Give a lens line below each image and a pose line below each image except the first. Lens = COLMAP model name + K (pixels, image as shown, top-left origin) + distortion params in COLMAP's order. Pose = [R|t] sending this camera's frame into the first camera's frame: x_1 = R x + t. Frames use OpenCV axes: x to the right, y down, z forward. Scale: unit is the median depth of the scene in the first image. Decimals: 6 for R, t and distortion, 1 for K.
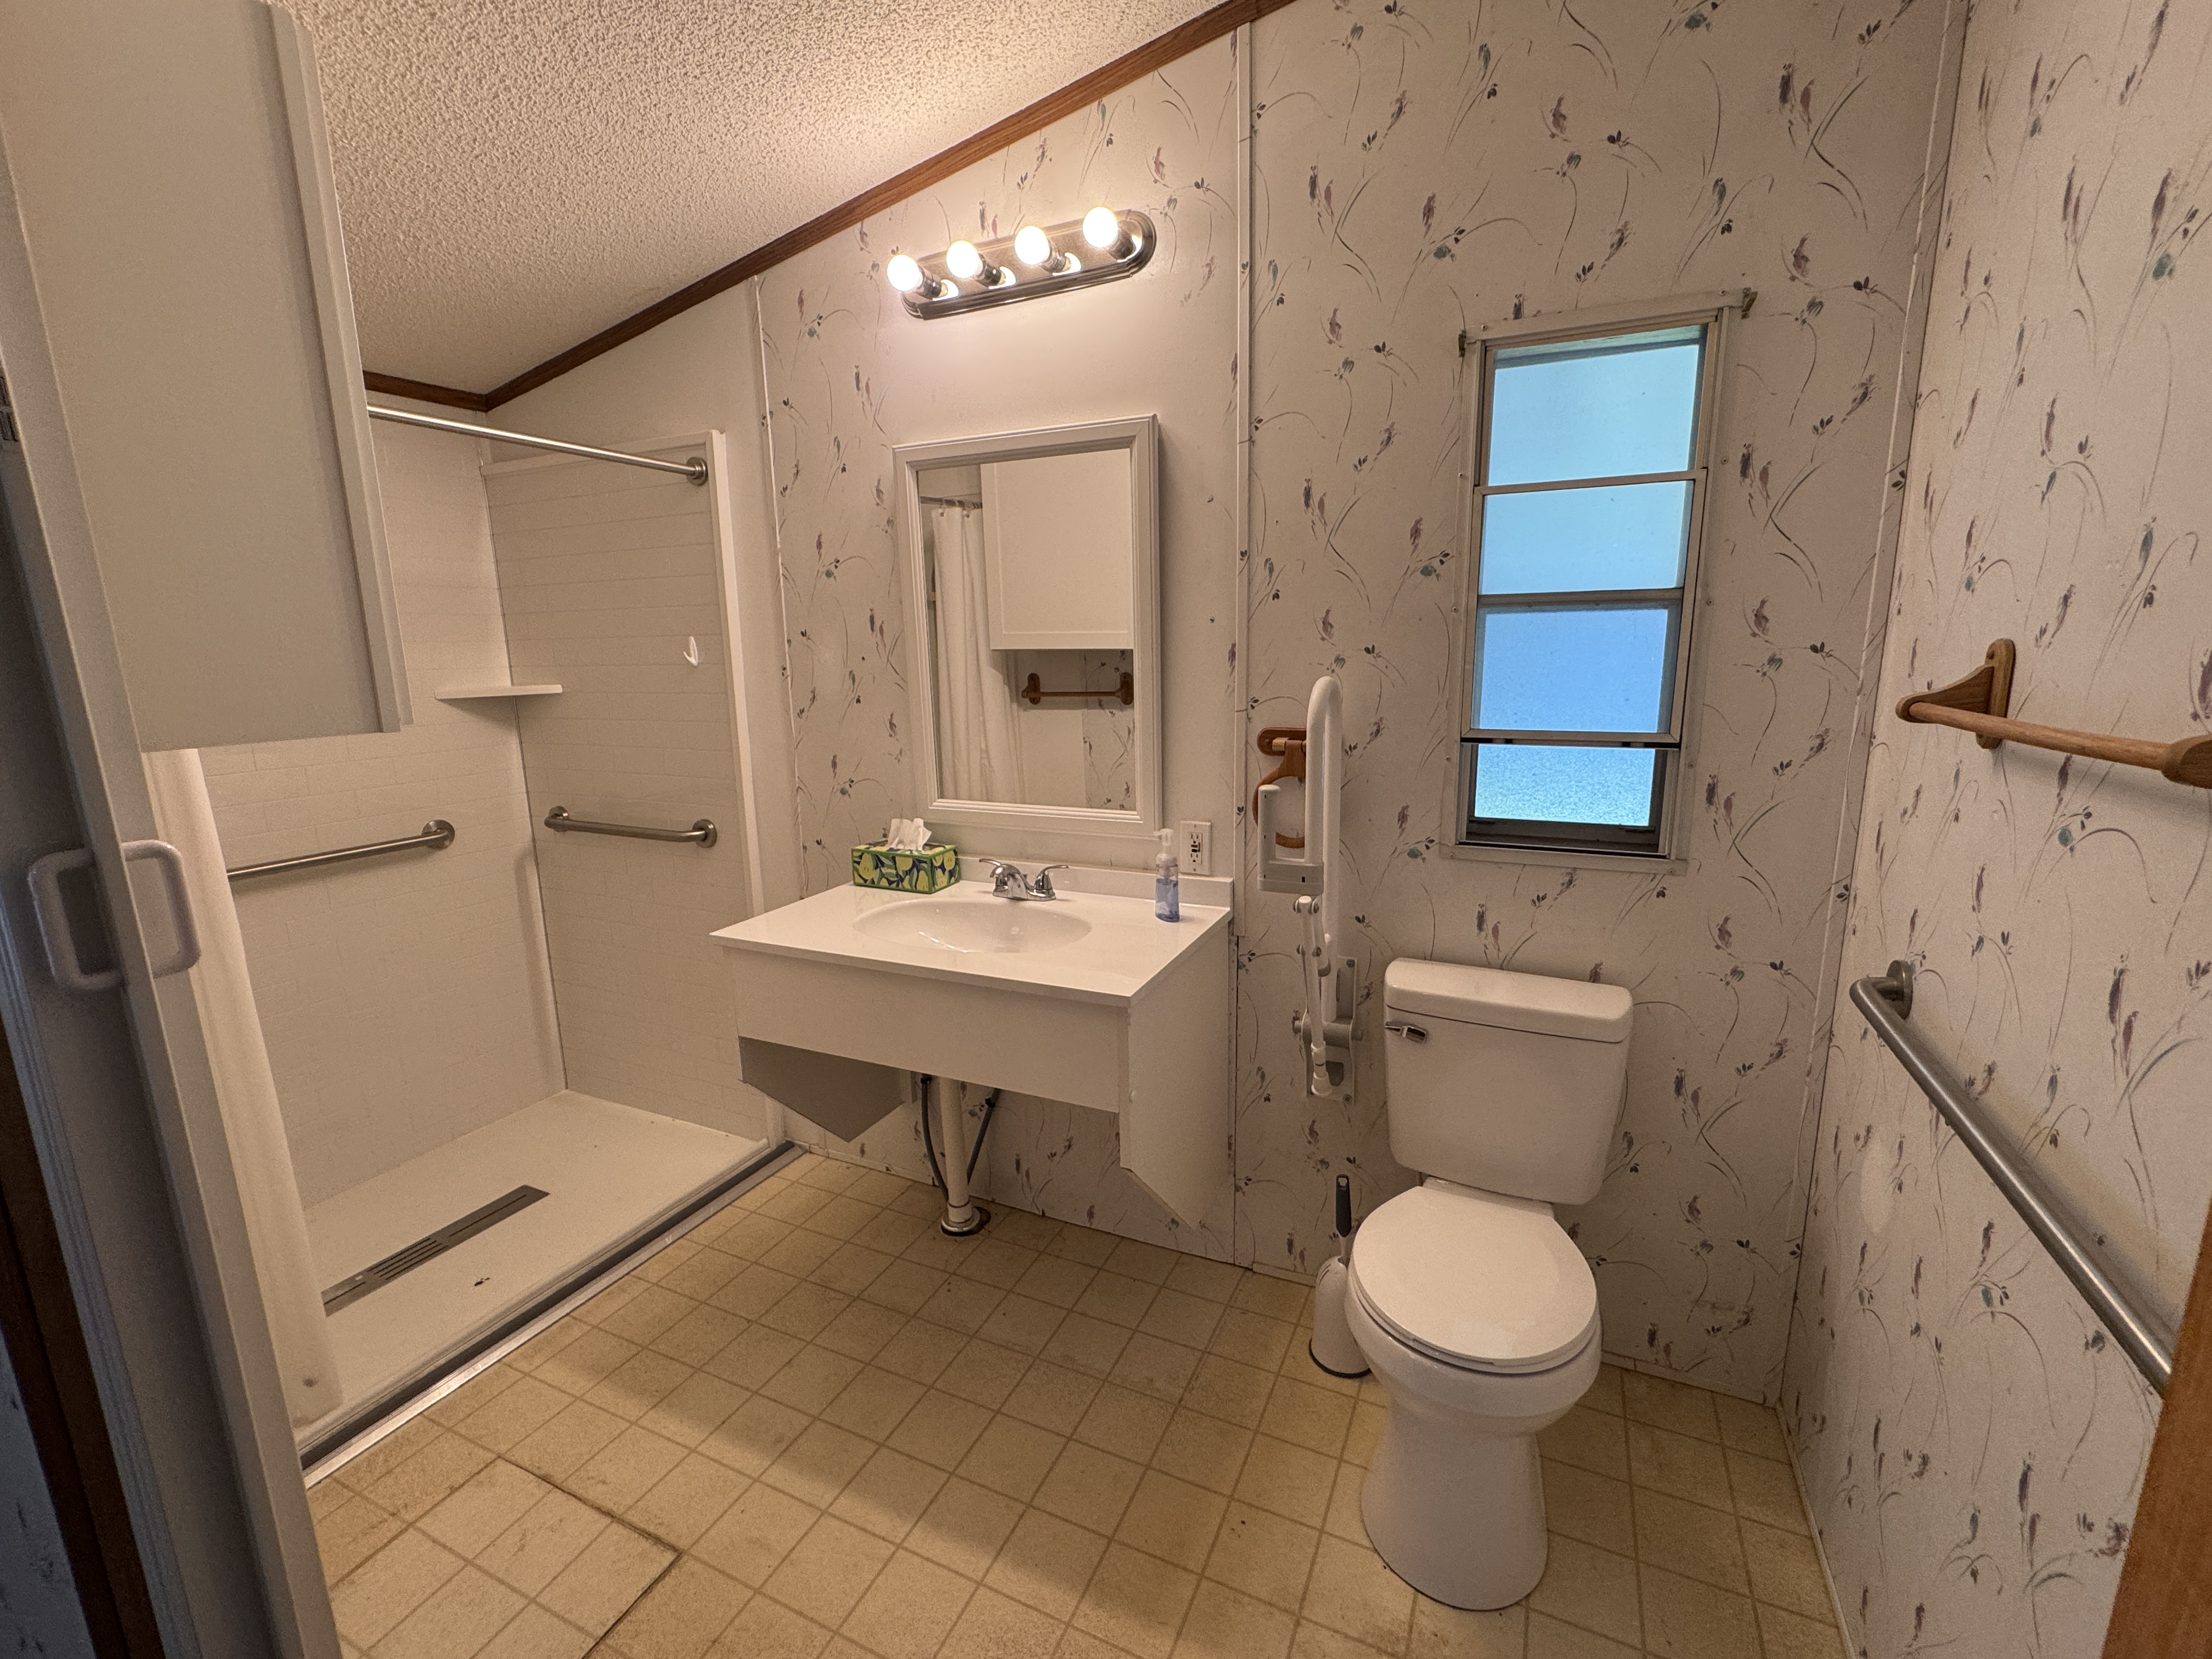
lens RADIAL K [[944.1, 0, 1101.8], [0, 944.1, 827.9], [0, 0, 1]] dist [-0.004778, 0.000005]
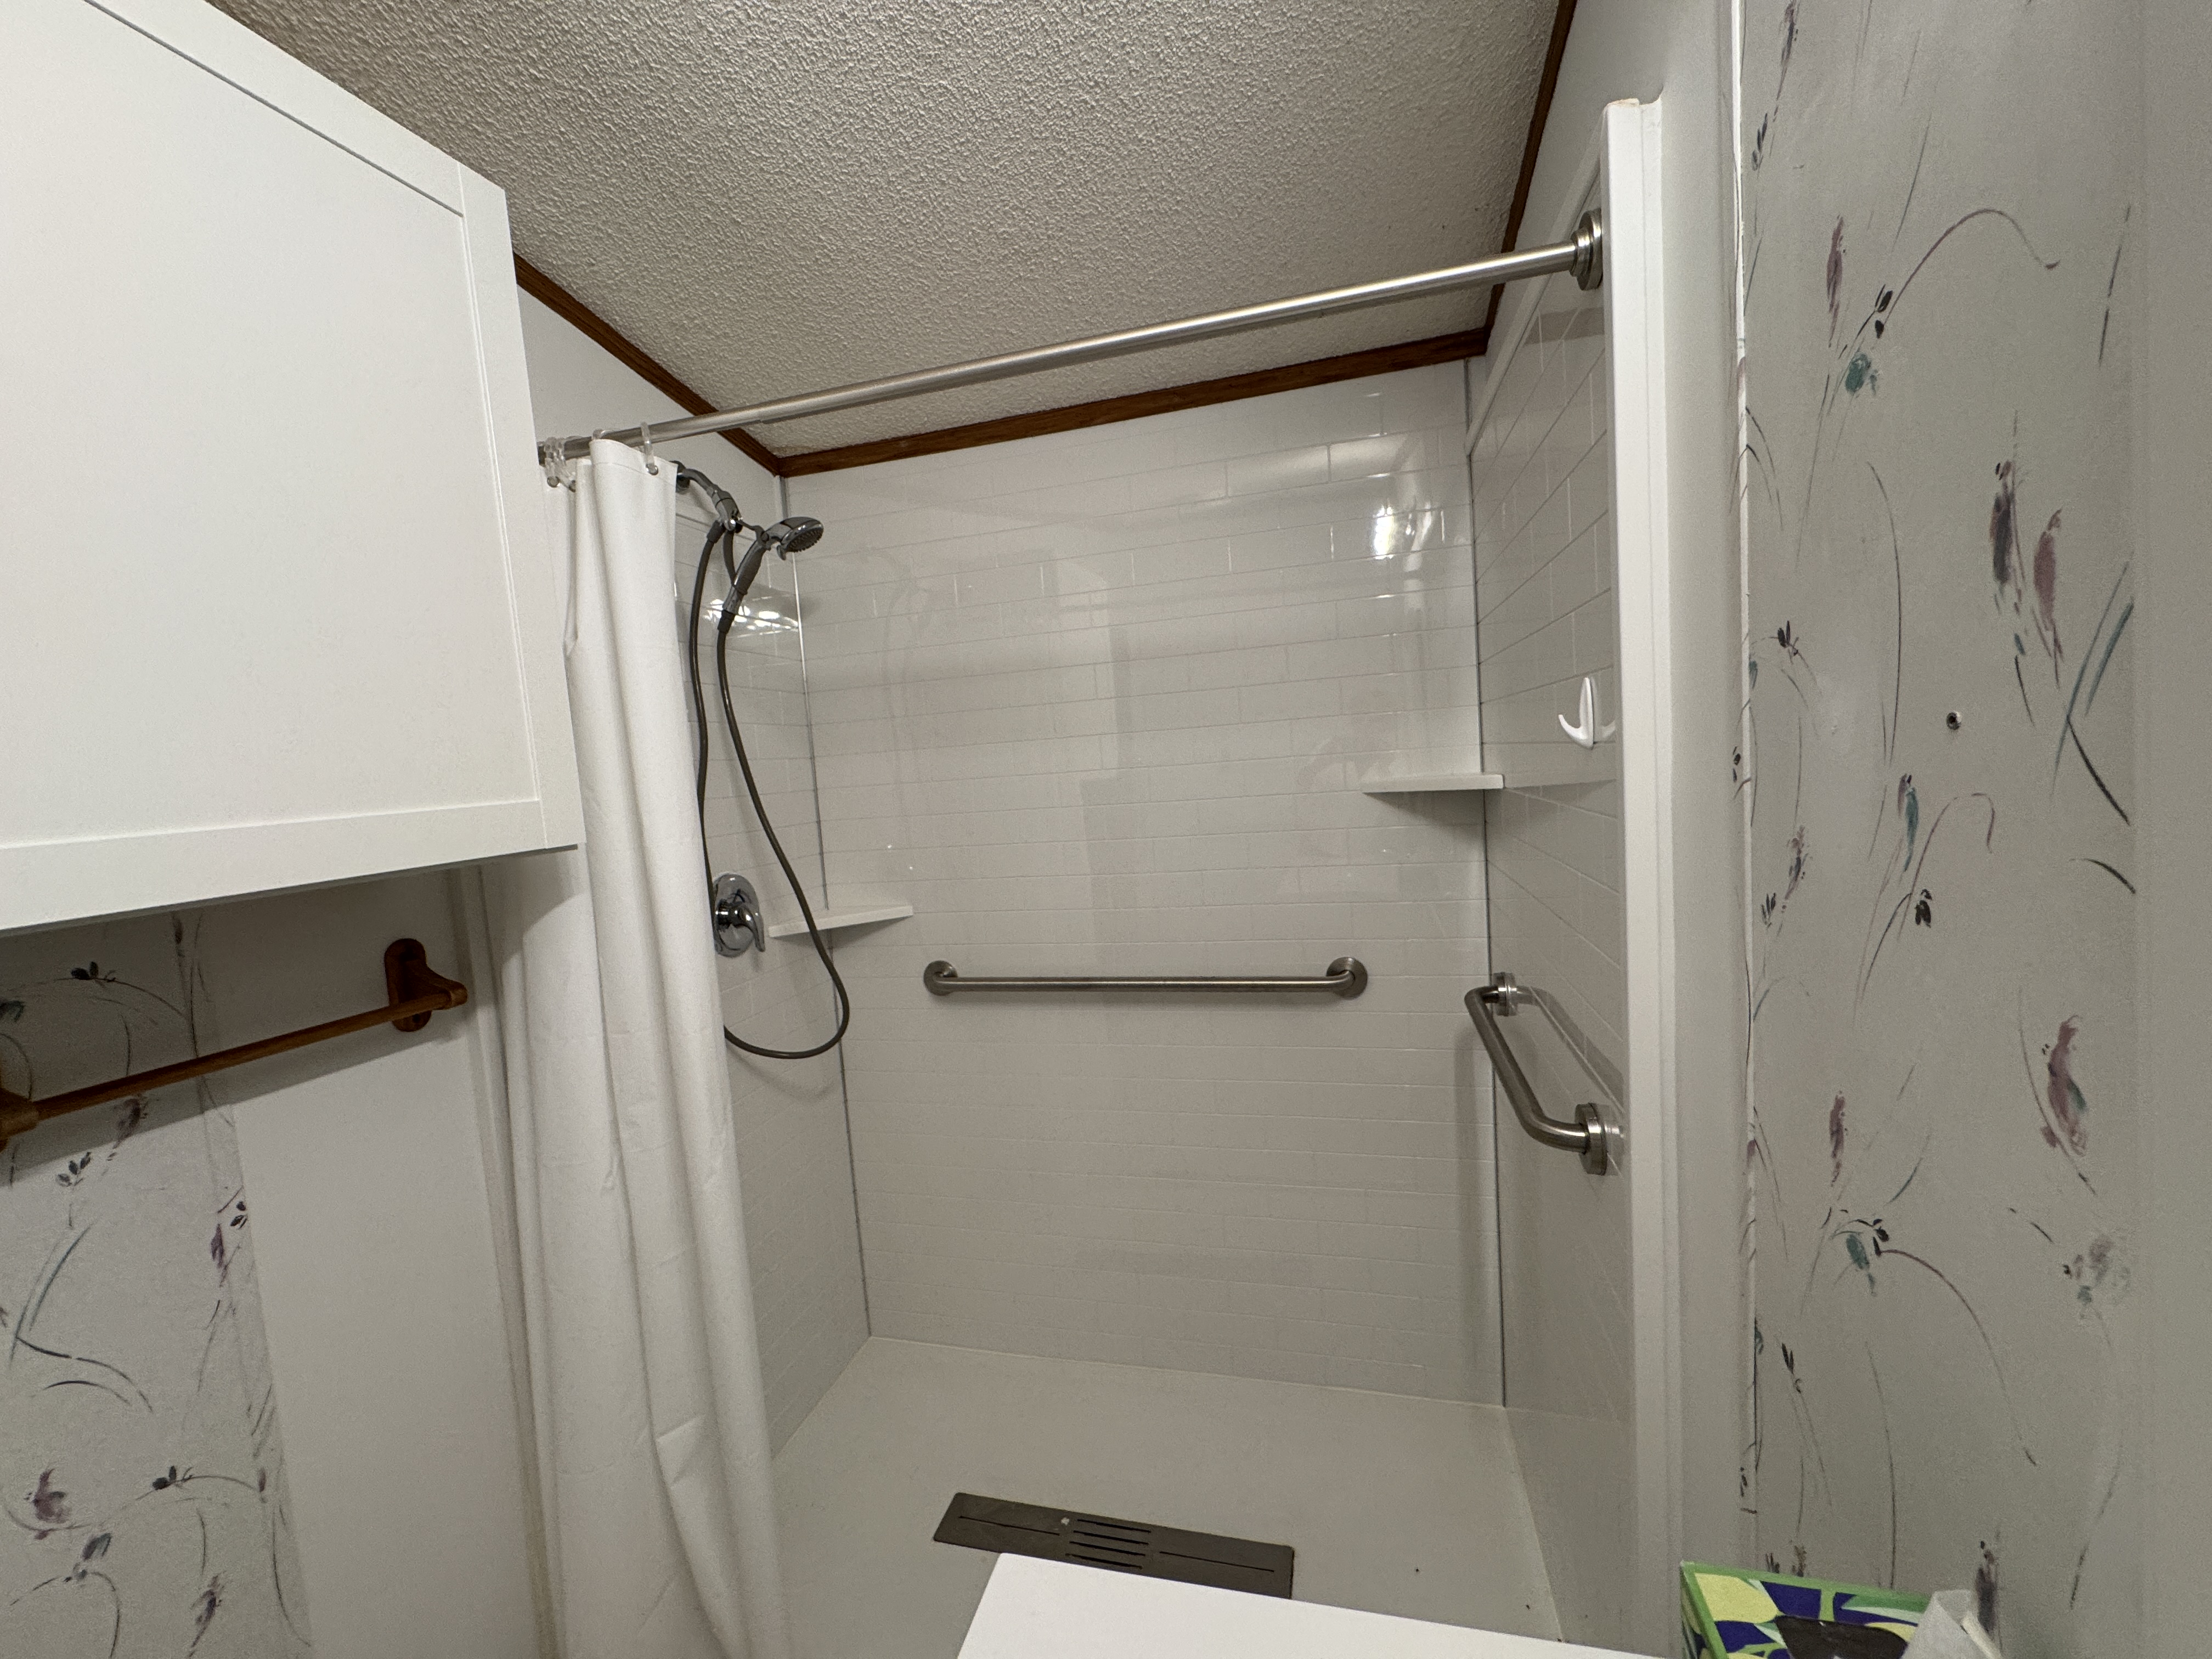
lens RADIAL K [[887.7, 0, 1099.9], [0, 887.7, 829.9], [0, 0, 1]] dist [0.000478, 0.000732]
pose [[0.177854, 0.085242, -0.980358, -0.087463], [-0.124359, 0.990201, 0.063537, -0.136315], [0.976167, 0.110616, 0.186712, 0.736857]]
